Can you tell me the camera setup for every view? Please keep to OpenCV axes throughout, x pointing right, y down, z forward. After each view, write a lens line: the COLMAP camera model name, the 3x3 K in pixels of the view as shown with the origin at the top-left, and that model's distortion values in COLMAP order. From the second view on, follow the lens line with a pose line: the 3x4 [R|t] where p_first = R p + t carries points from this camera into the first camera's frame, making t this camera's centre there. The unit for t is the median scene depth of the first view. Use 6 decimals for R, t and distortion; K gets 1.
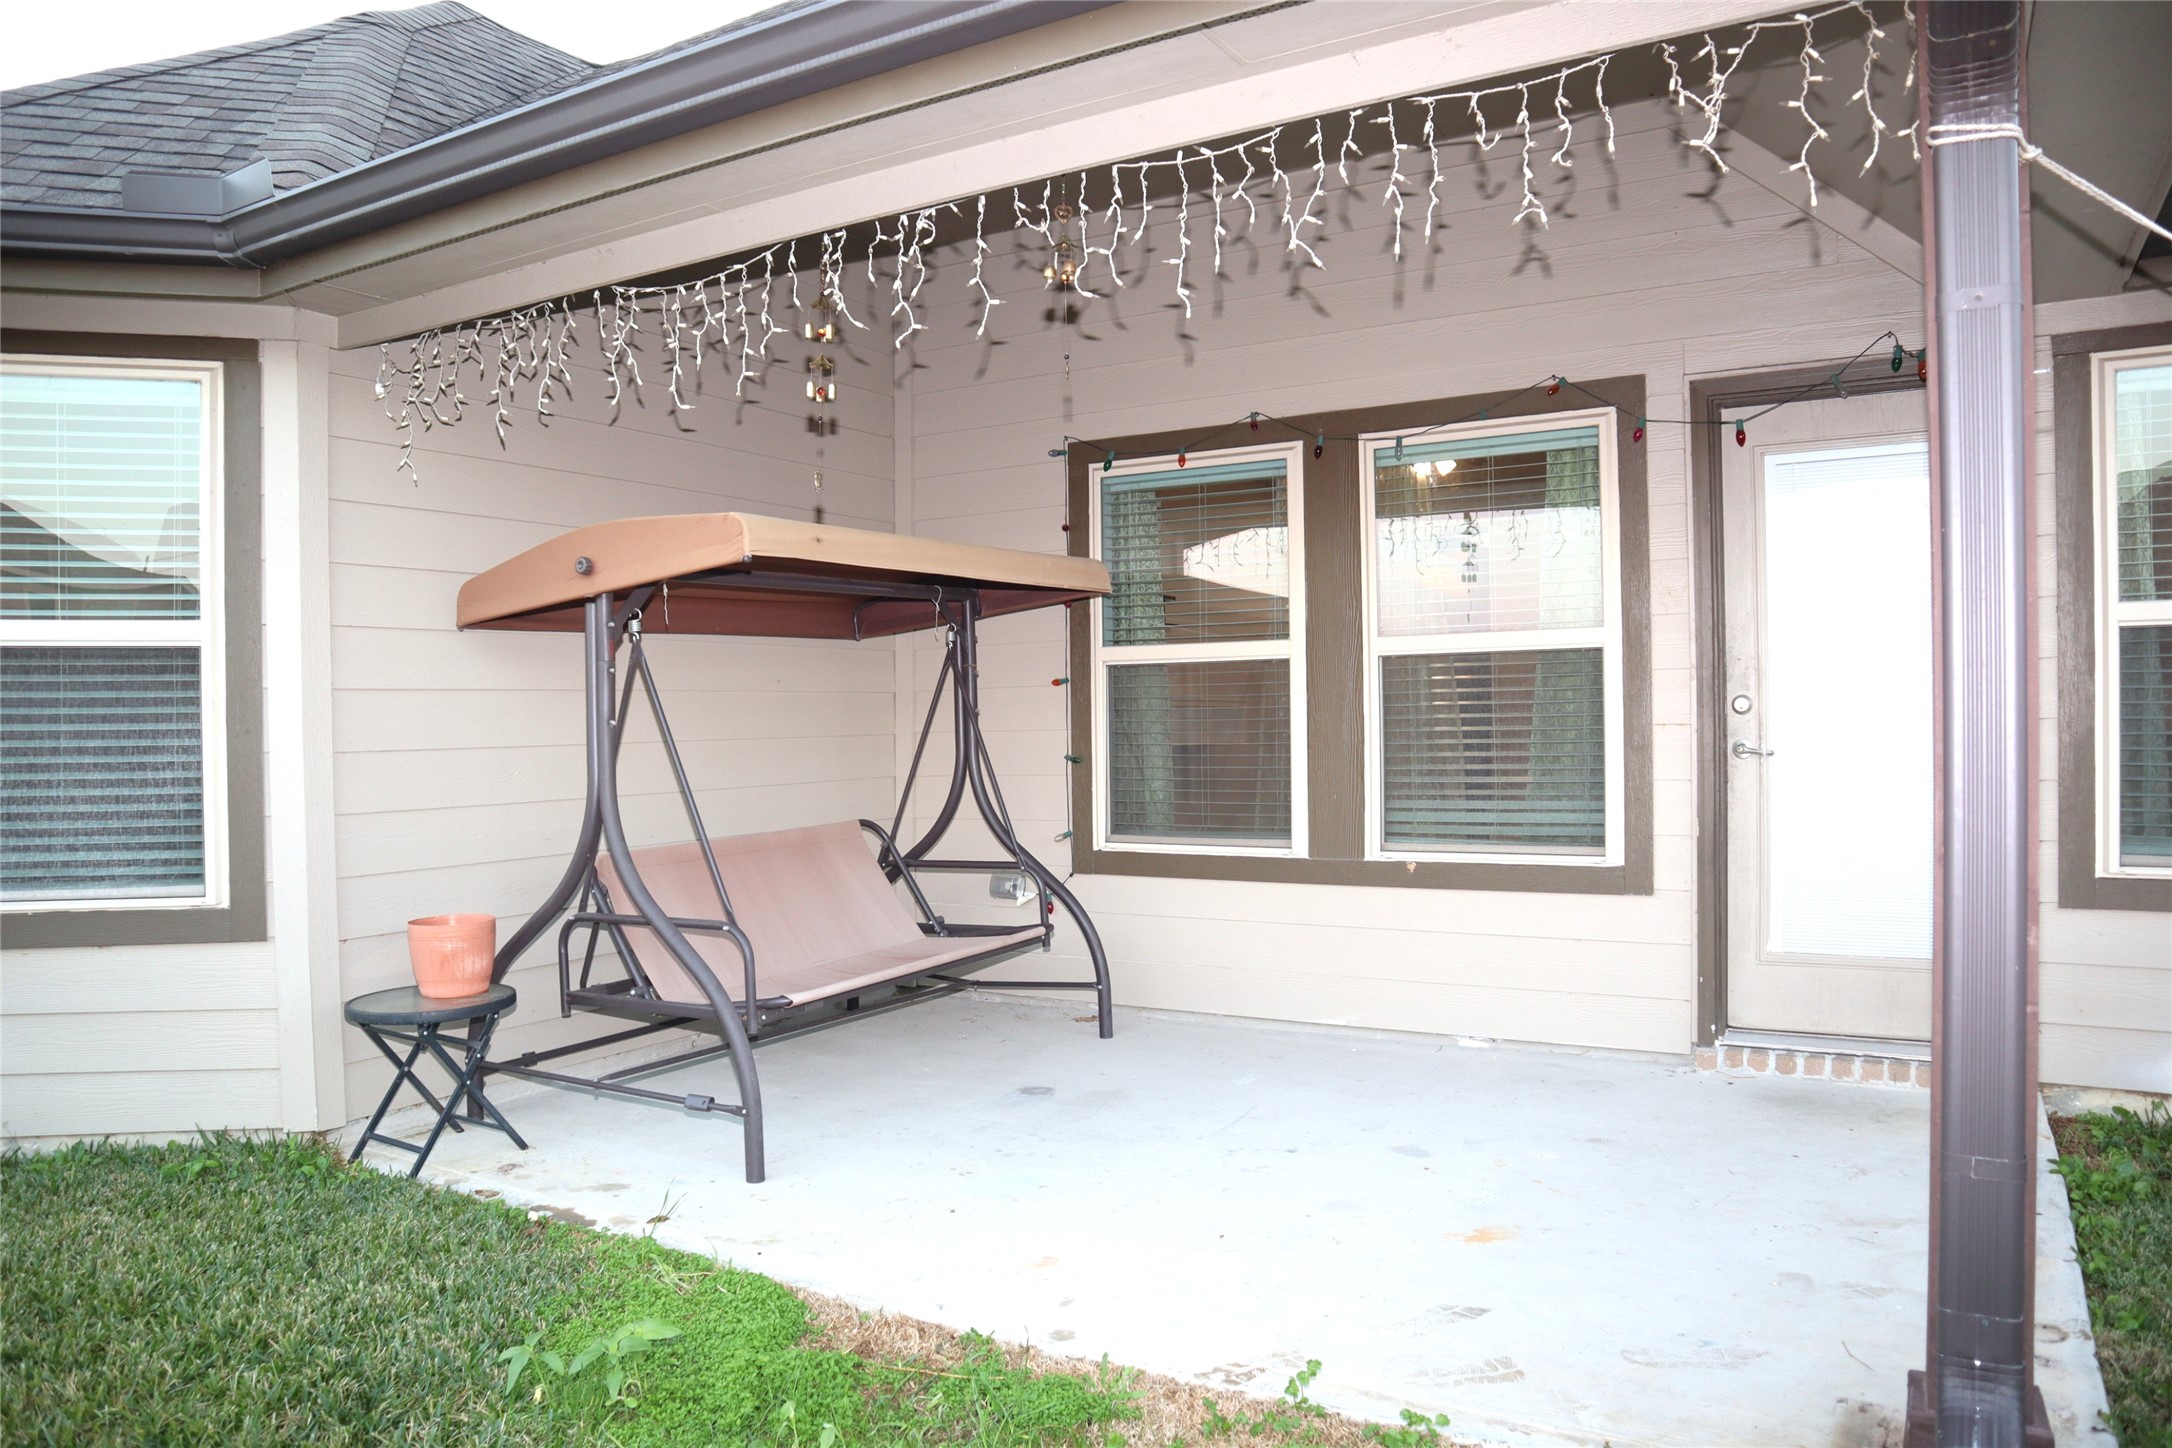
lens RADIAL K [[1514.9, 0, 1099.0], [0, 1514.9, 723.9], [0, 0, 1]] dist [-0.109030, 0.055067]
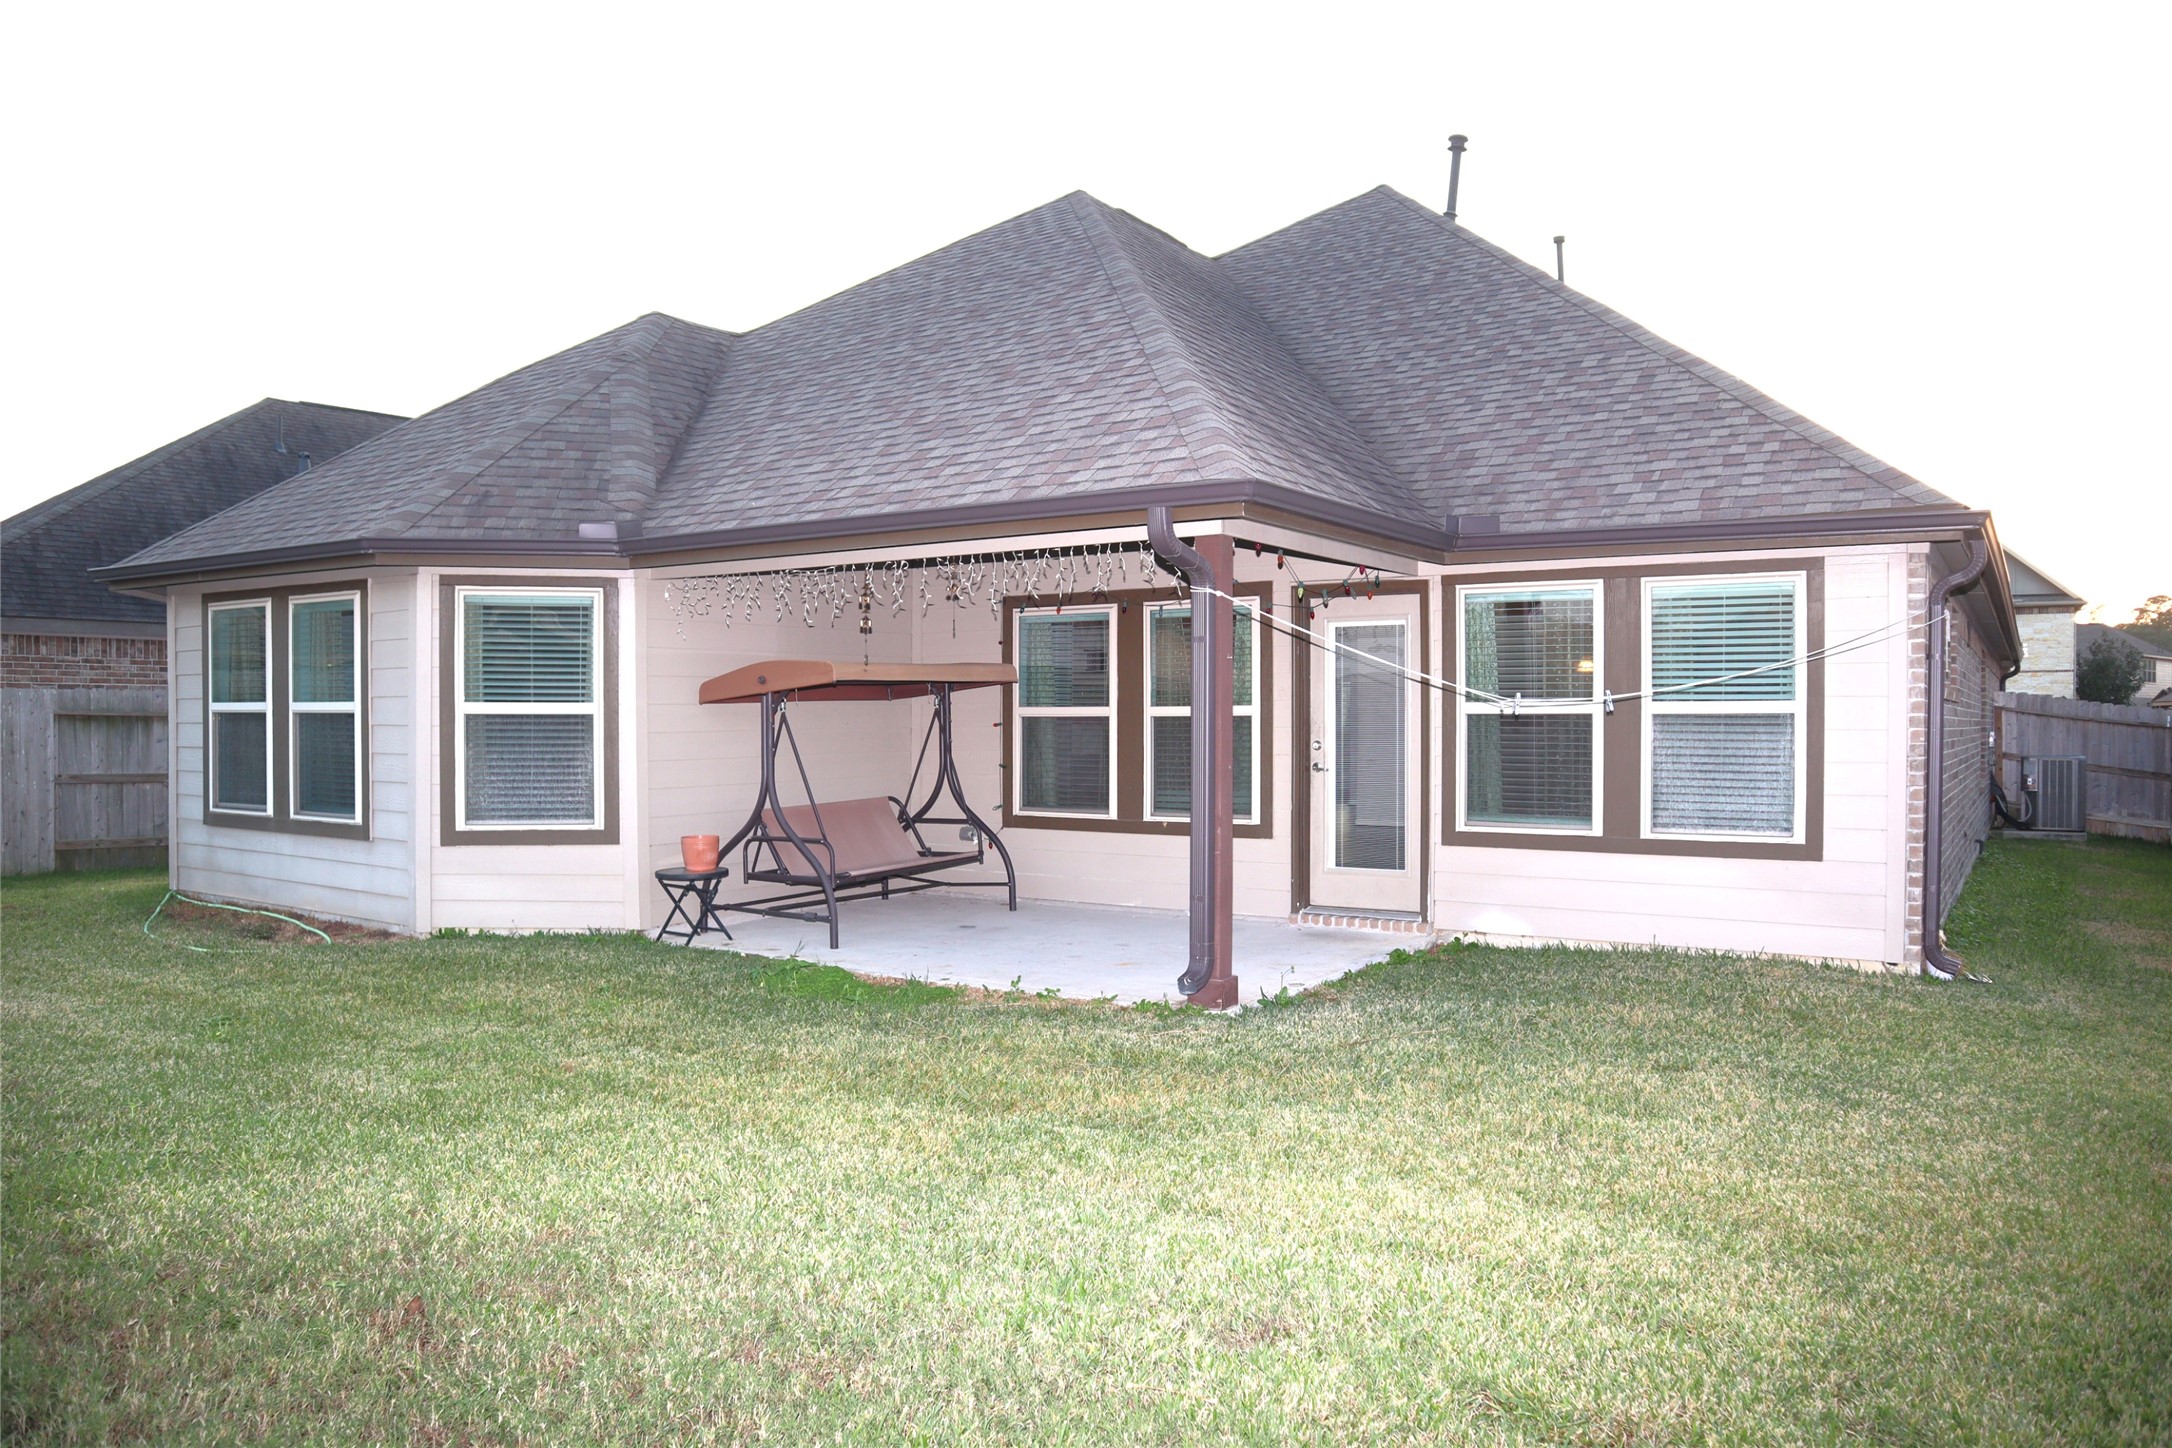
lens RADIAL K [[1514.9, 0, 1078.0], [0, 1514.9, 726.3], [0, 0, 1]] dist [-0.109030, 0.055067]
pose [[0.998212, 0.012301, -0.058493, 0.201902], [-0.012116, 0.999920, 0.003524, -0.037538], [0.058532, -0.002809, 0.998282, -0.945300]]
